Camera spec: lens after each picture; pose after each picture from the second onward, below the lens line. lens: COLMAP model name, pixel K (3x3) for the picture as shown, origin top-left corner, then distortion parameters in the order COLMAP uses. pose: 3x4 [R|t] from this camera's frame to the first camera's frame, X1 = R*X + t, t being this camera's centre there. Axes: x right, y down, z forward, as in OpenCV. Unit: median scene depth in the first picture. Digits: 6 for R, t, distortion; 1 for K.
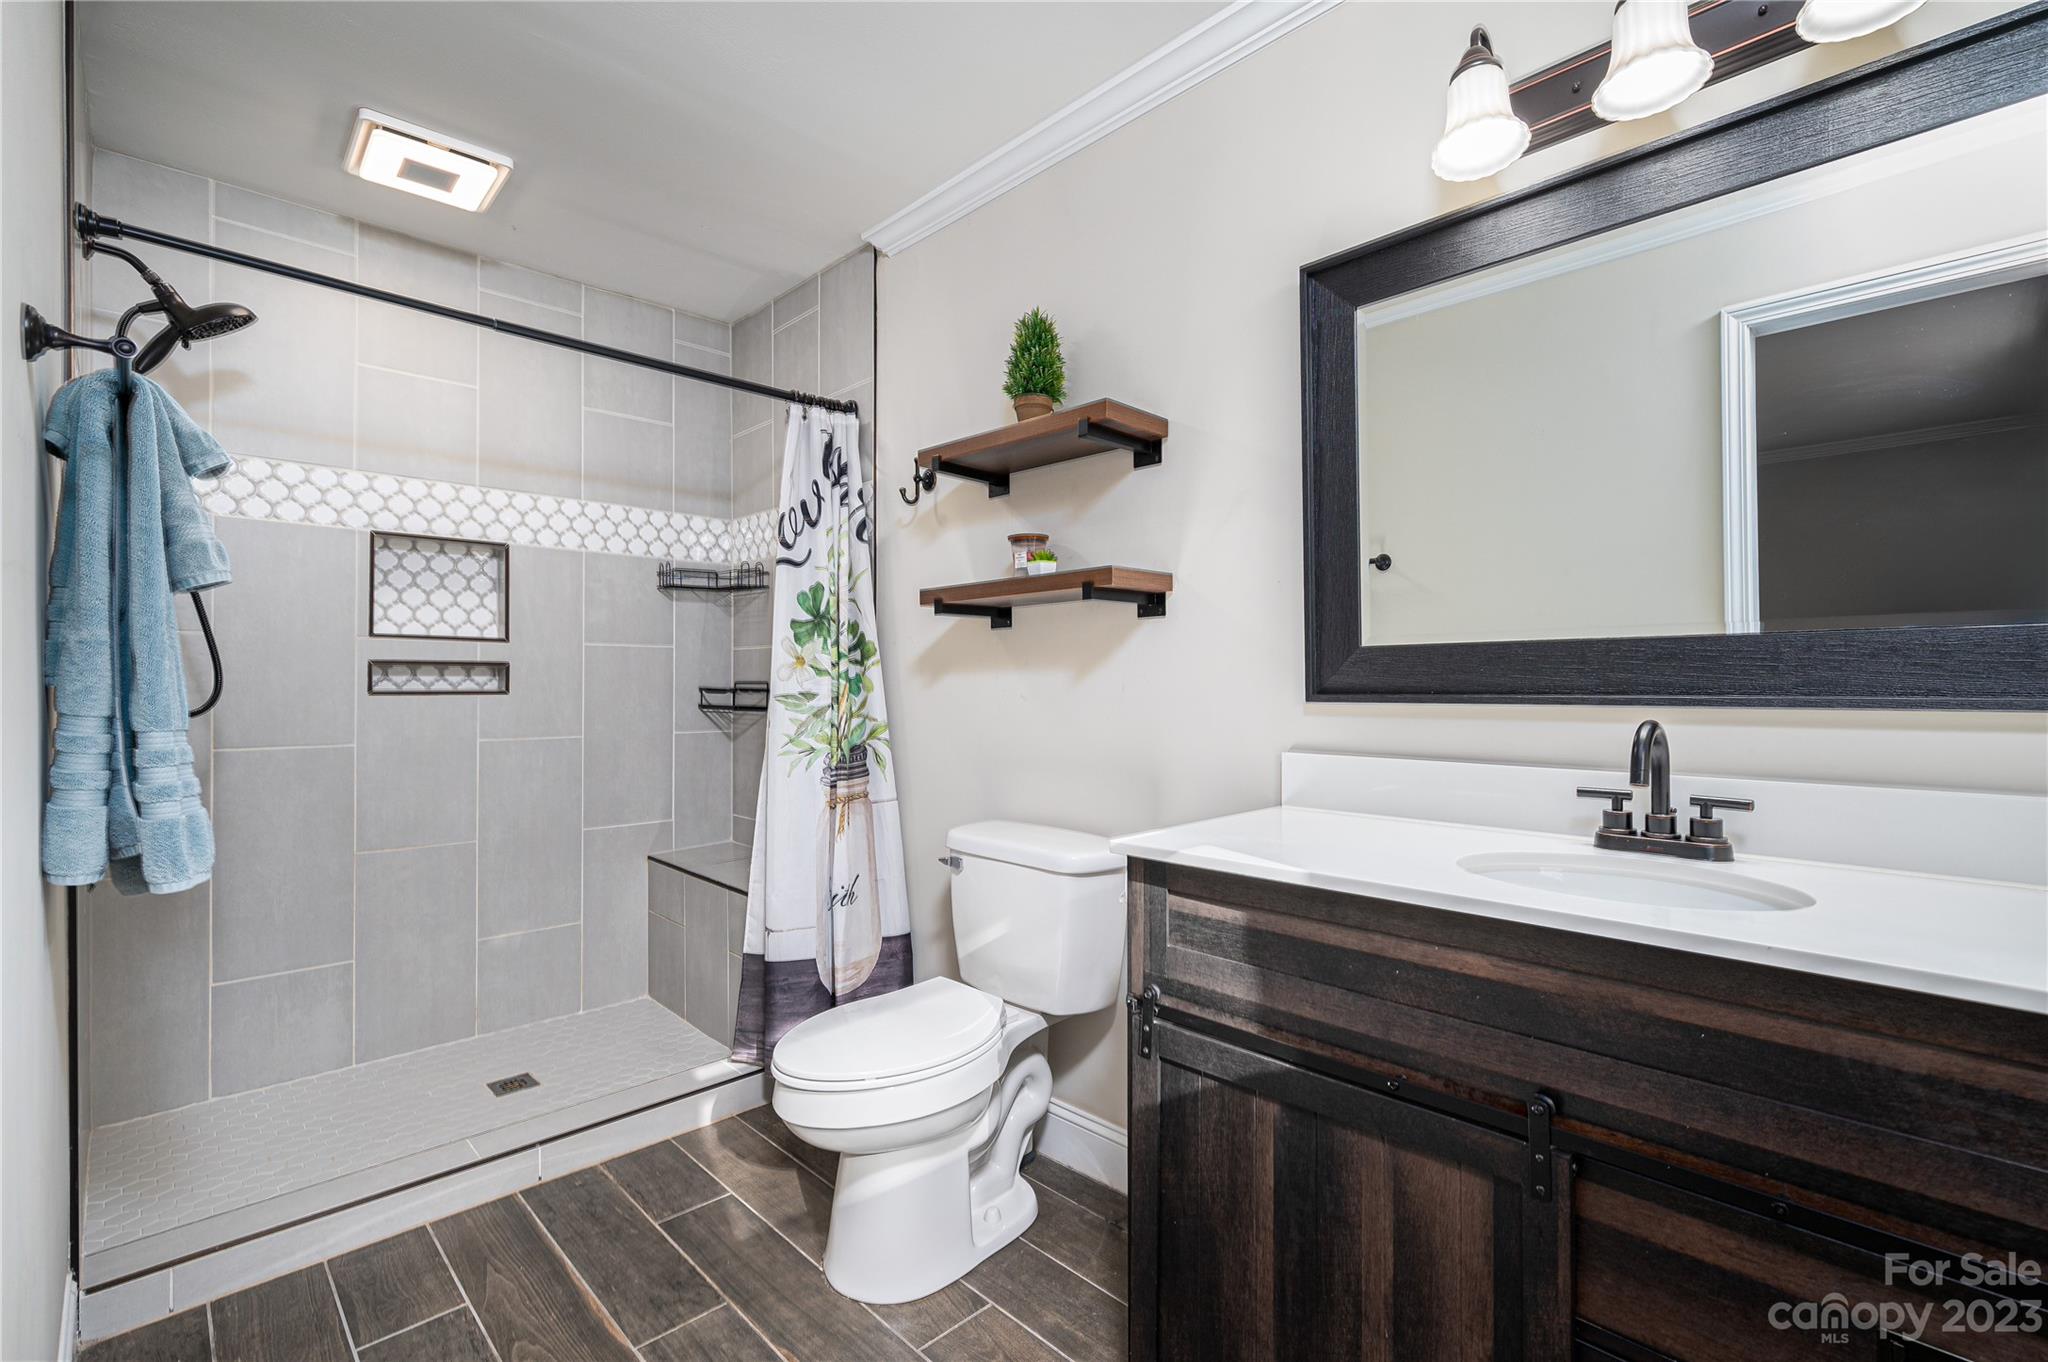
lens RADIAL K [[911.5, 0, 1022.8], [0, 911.5, 682.2], [0, 0, 1]] dist [-0.003713, -0.000045]
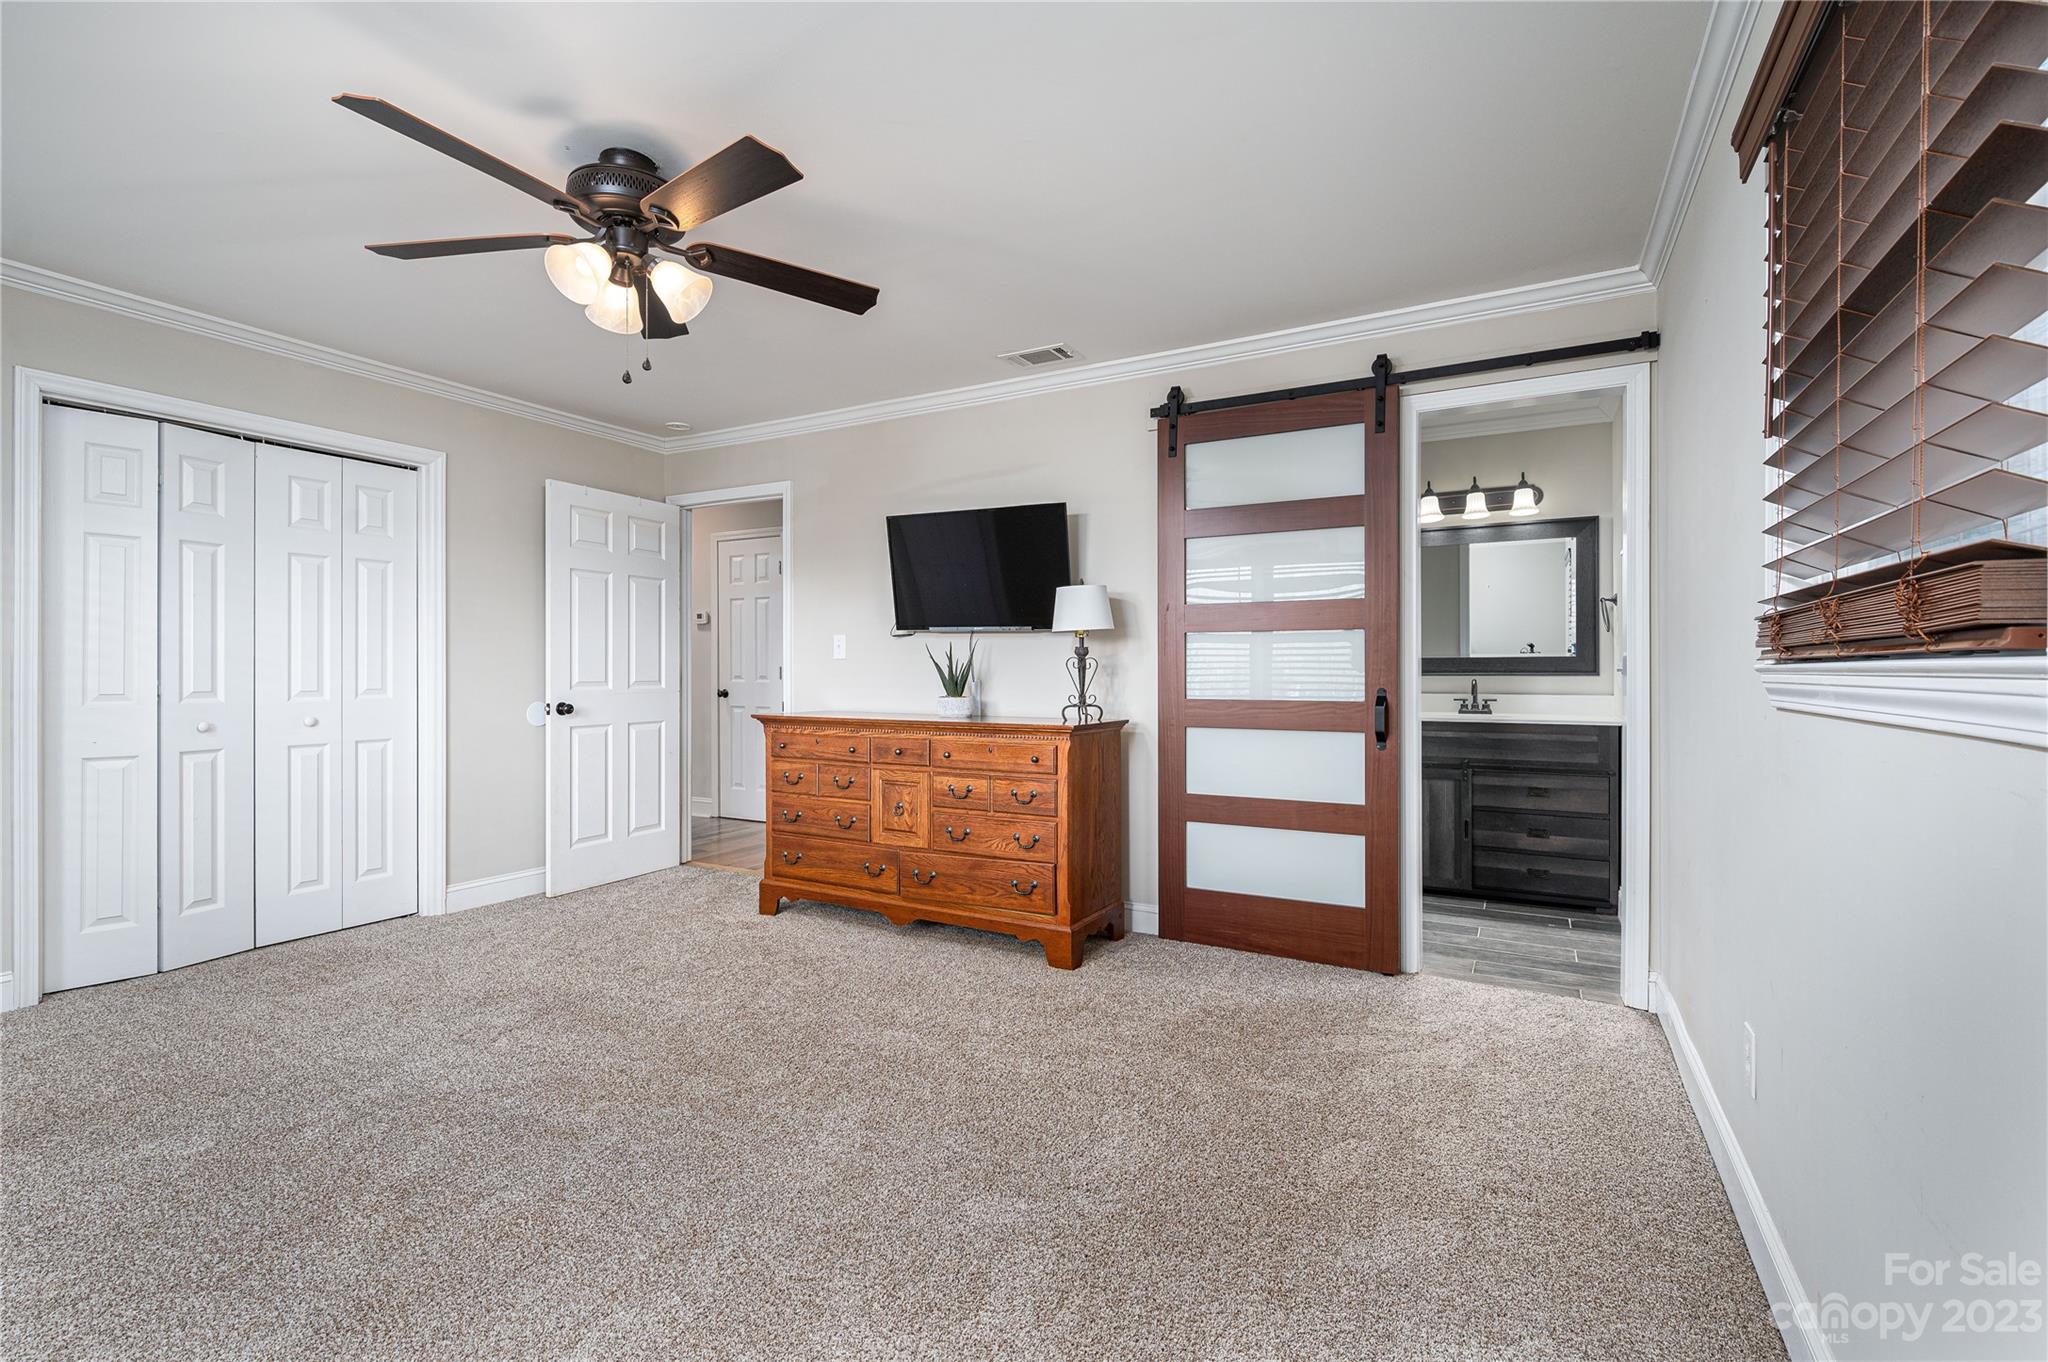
lens RADIAL K [[911.5, 0, 1023.2], [0, 911.5, 674.9], [0, 0, 1]] dist [-0.003713, -0.000045]
pose [[0.957869, 0.000979, 0.287205, -2.225917], [-0.003433, 0.999962, 0.008040, 0.000984], [-0.287186, -0.008687, 0.957835, -2.123380]]
